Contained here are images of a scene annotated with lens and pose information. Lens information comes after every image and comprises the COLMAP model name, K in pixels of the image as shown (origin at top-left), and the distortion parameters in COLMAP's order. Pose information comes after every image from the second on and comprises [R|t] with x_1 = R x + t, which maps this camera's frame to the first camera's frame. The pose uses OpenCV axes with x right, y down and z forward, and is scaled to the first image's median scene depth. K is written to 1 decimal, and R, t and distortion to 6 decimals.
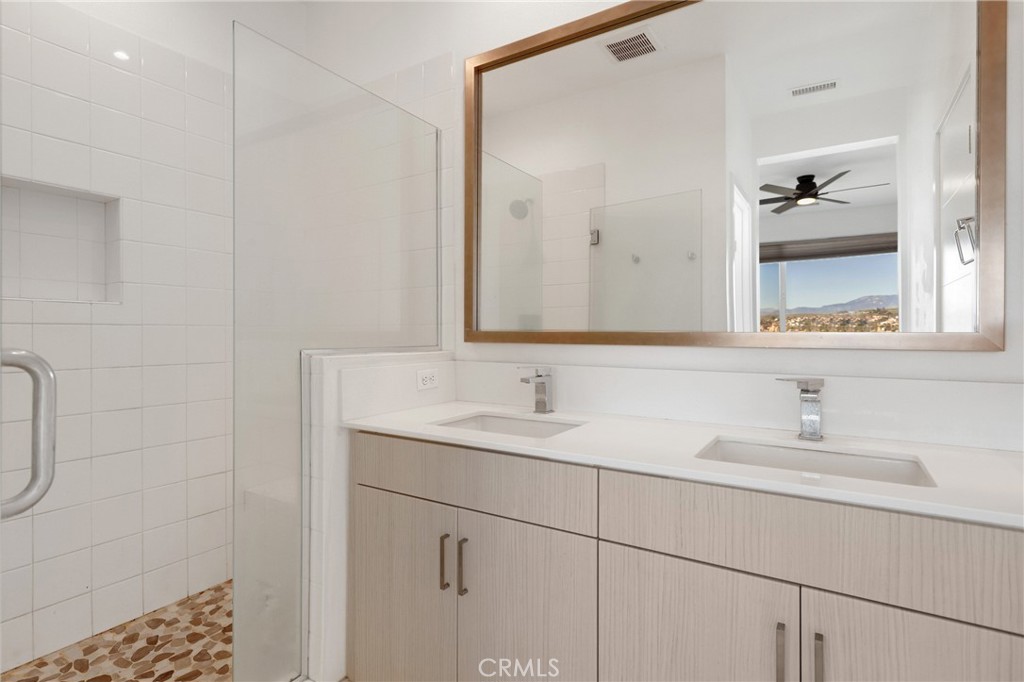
lens RADIAL K [[509.1, 0, 519.2], [0, 509.1, 333.4], [0, 0, 1]] dist [-0.003489, 0.001699]
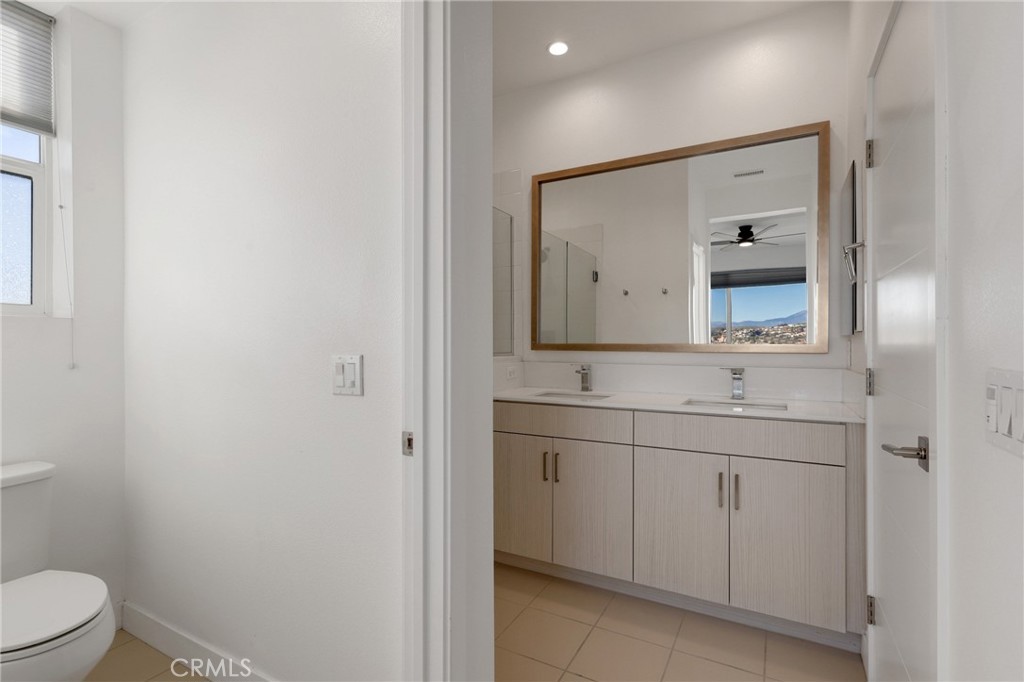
lens RADIAL K [[467.0, 0, 505.5], [0, 467.0, 347.6], [0, 0, 1]] dist [0.002504, 0.000608]
pose [[0.999604, -0.002009, 0.028054, -0.216621], [0.001804, 0.999972, 0.007312, -0.001737], [-0.028068, -0.007258, 0.999580, -0.453672]]
